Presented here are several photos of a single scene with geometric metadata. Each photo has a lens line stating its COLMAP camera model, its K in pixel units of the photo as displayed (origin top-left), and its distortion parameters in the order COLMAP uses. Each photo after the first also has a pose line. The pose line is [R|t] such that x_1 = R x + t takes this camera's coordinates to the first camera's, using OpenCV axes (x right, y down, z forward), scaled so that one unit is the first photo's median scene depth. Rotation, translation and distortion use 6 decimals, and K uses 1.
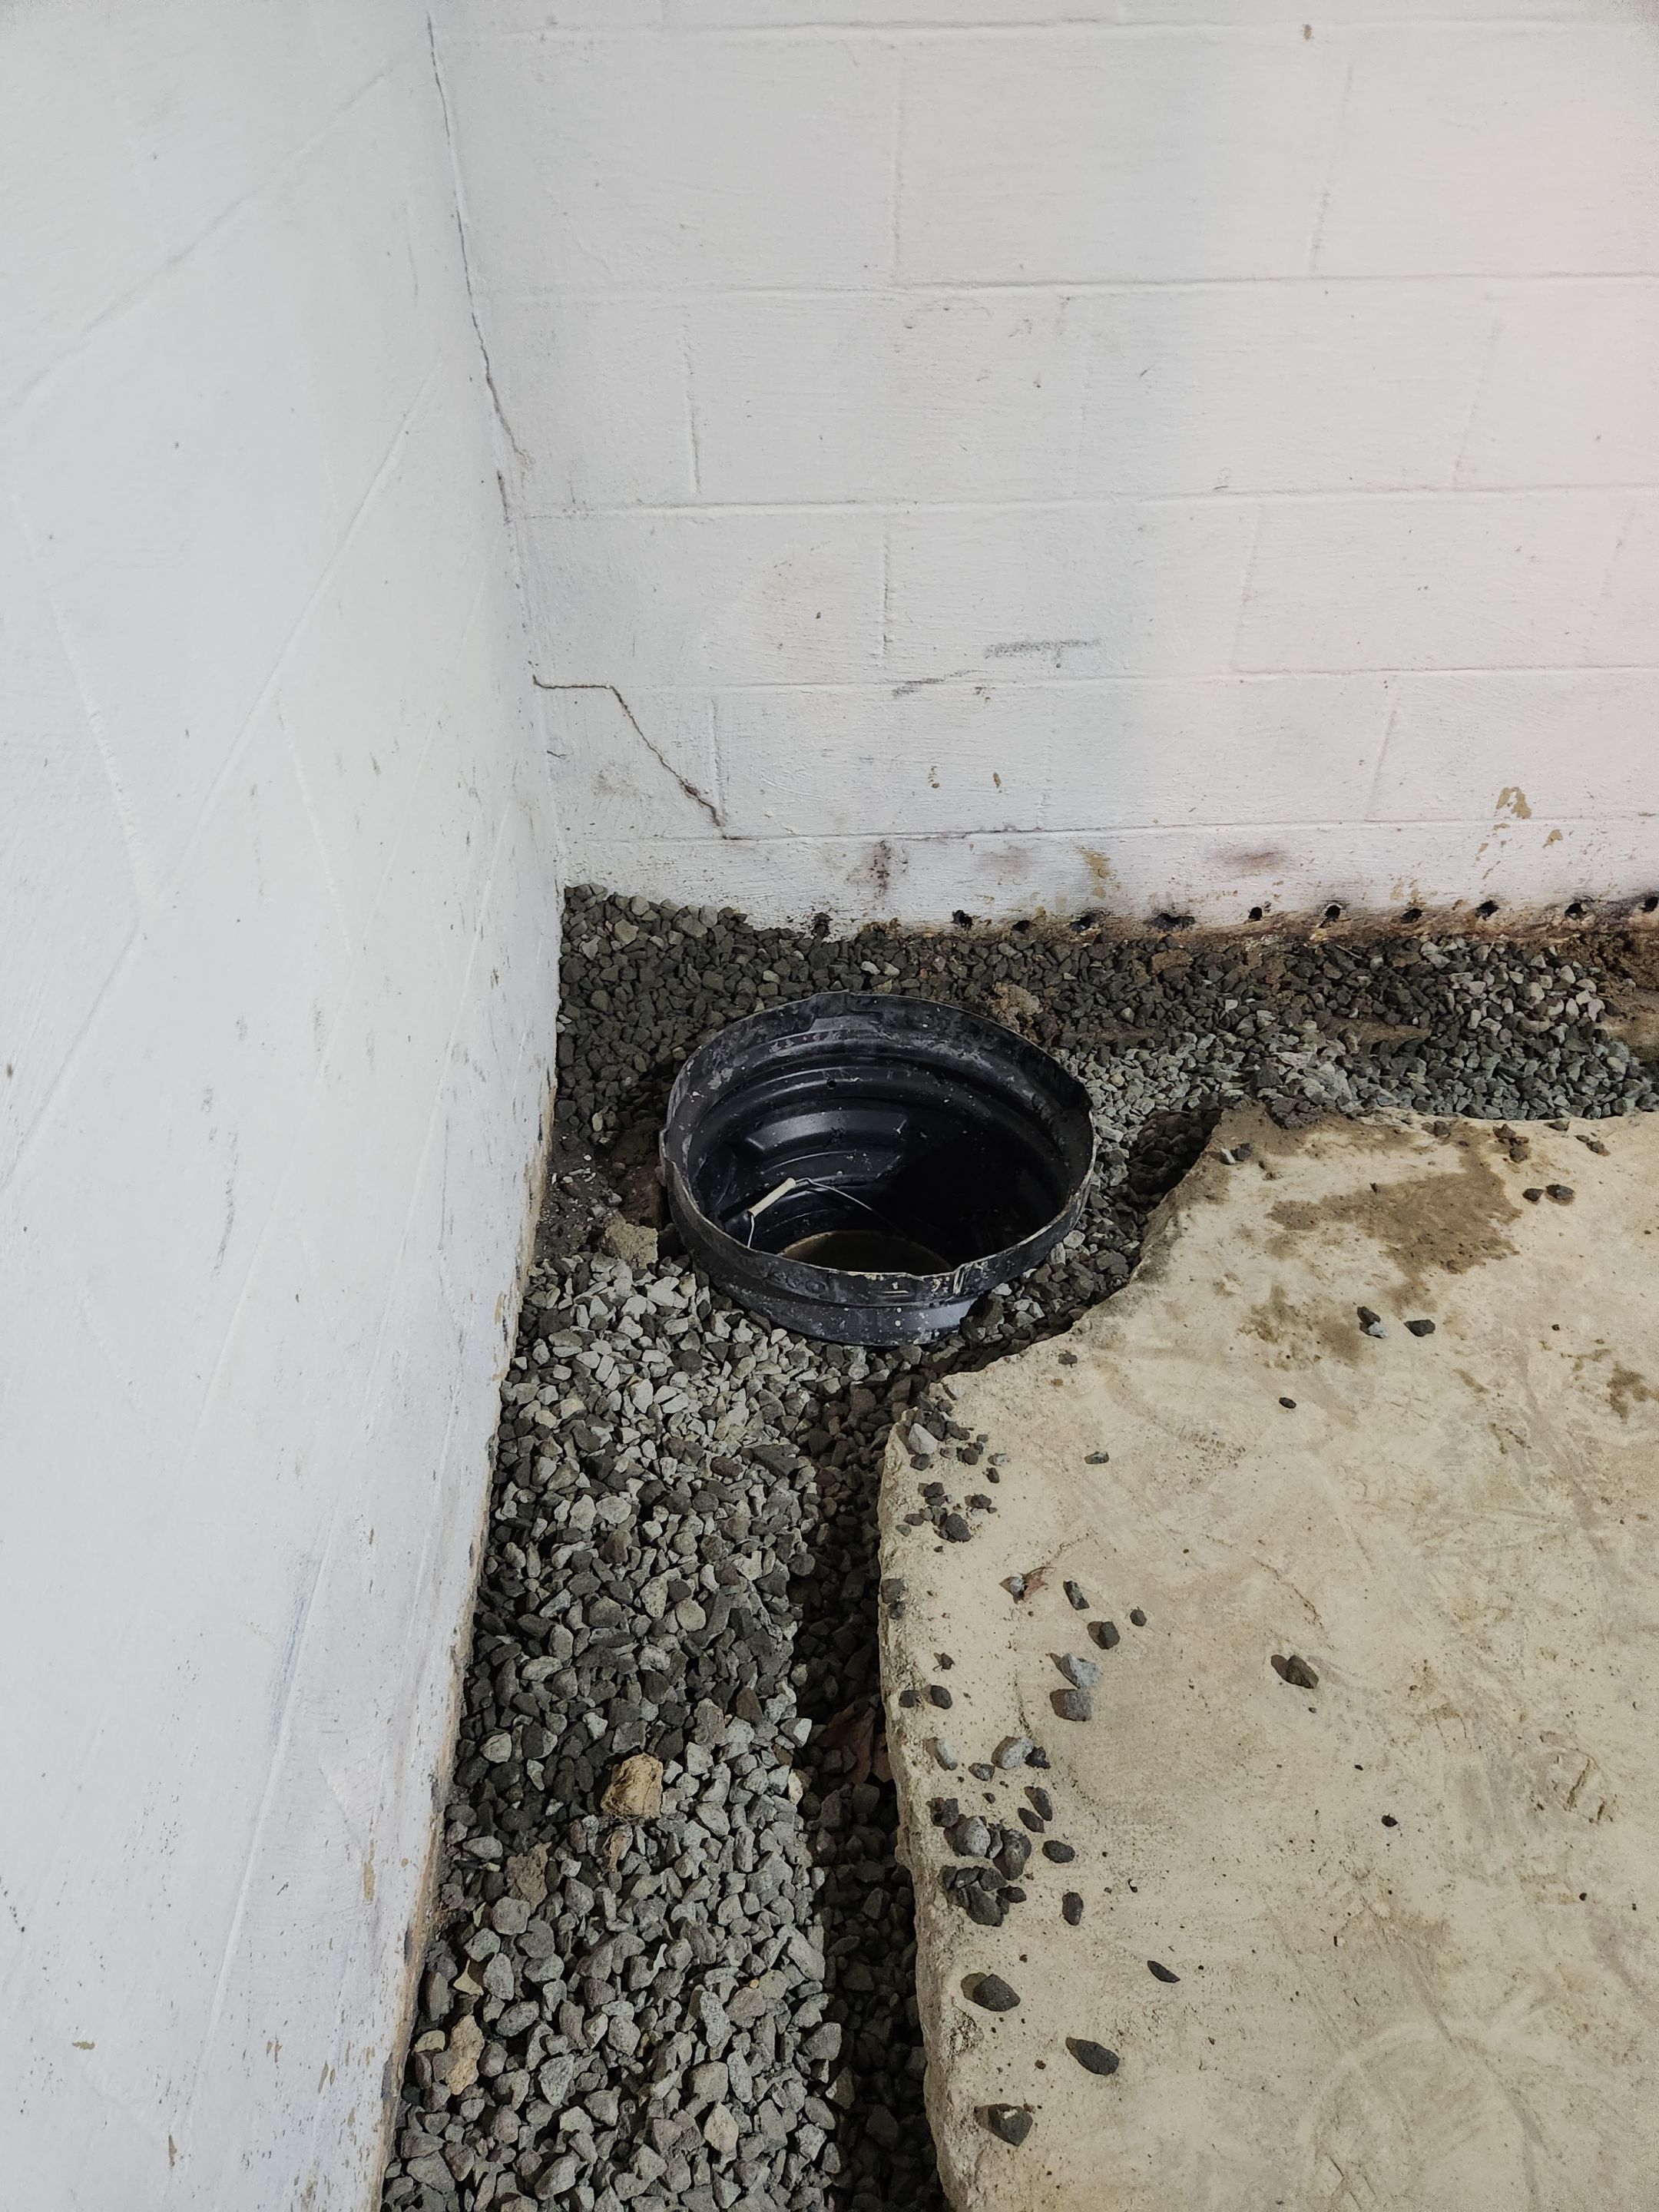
lens RADIAL K [[1476.0, 0, 817.1], [0, 1476.0, 1119.9], [0, 0, 1]] dist [0.070648, -0.058174]
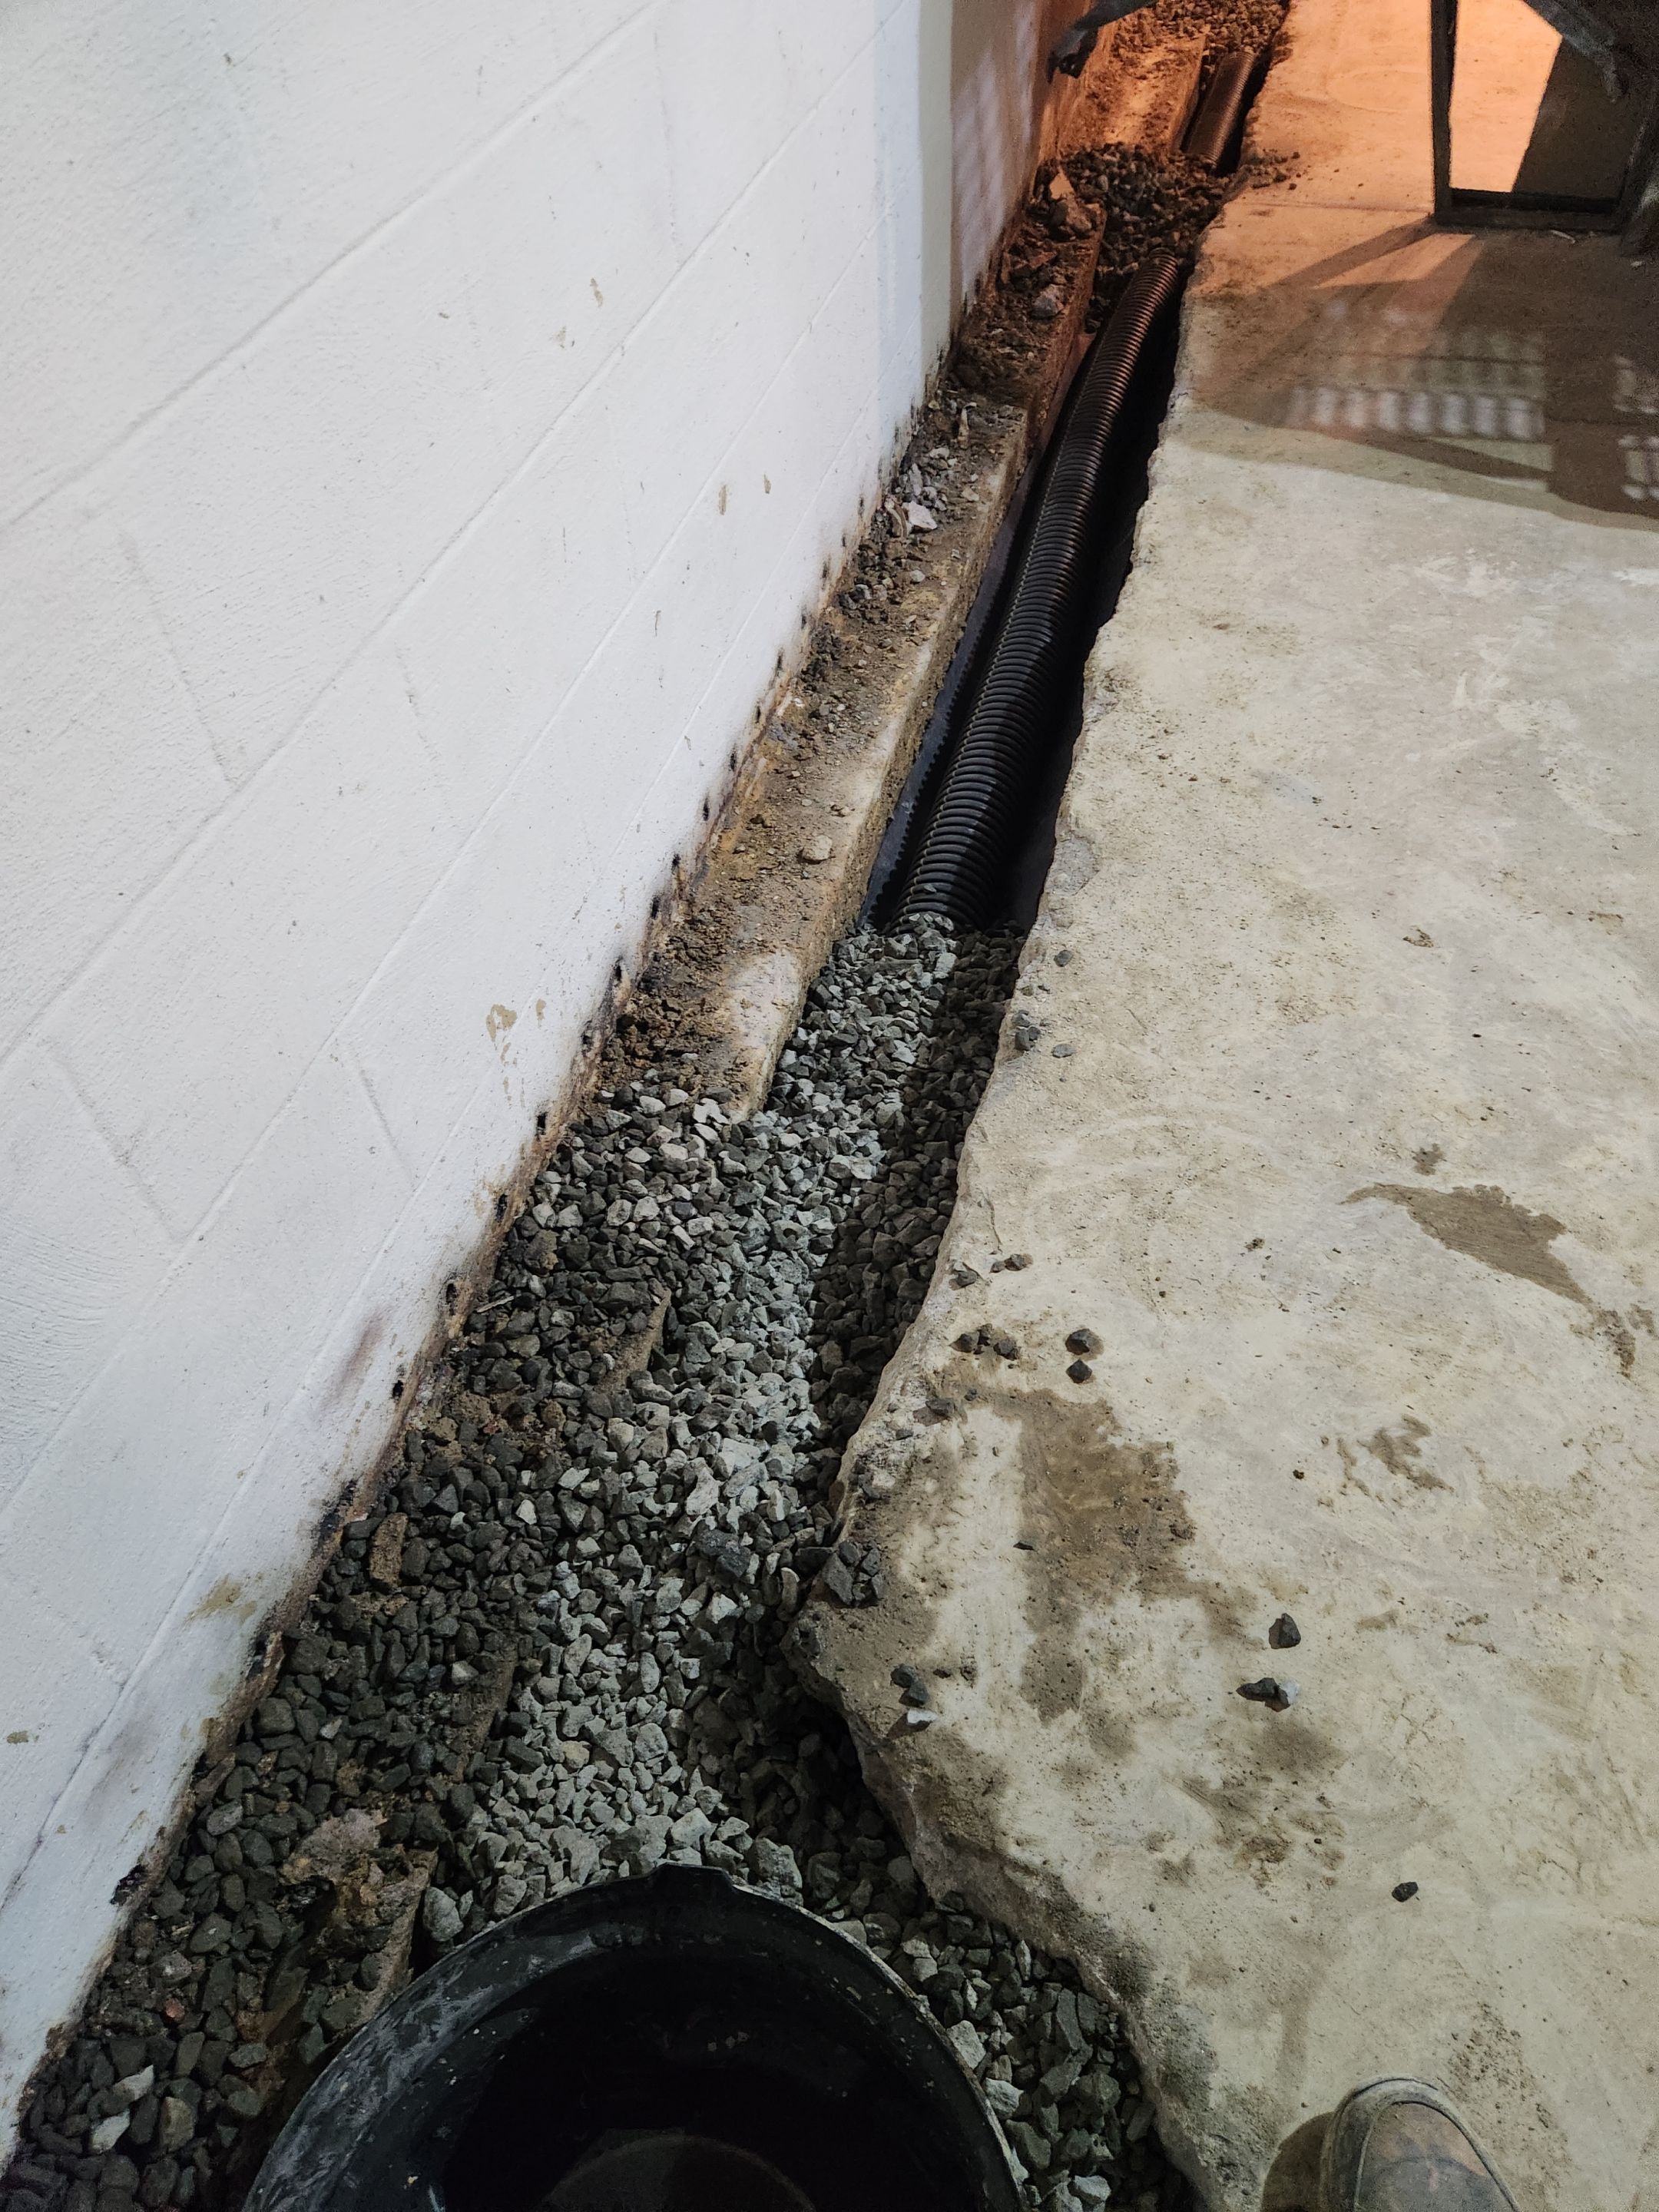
lens RADIAL K [[1476.0, 0, 817.1], [0, 1476.0, 1119.9], [0, 0, 1]] dist [0.070648, -0.058174]
pose [[0.302092, -0.730463, 0.612506, 0.049455], [0.673753, 0.618154, 0.404899, -0.383814], [-0.674387, 0.290361, 0.678891, 0.457995]]
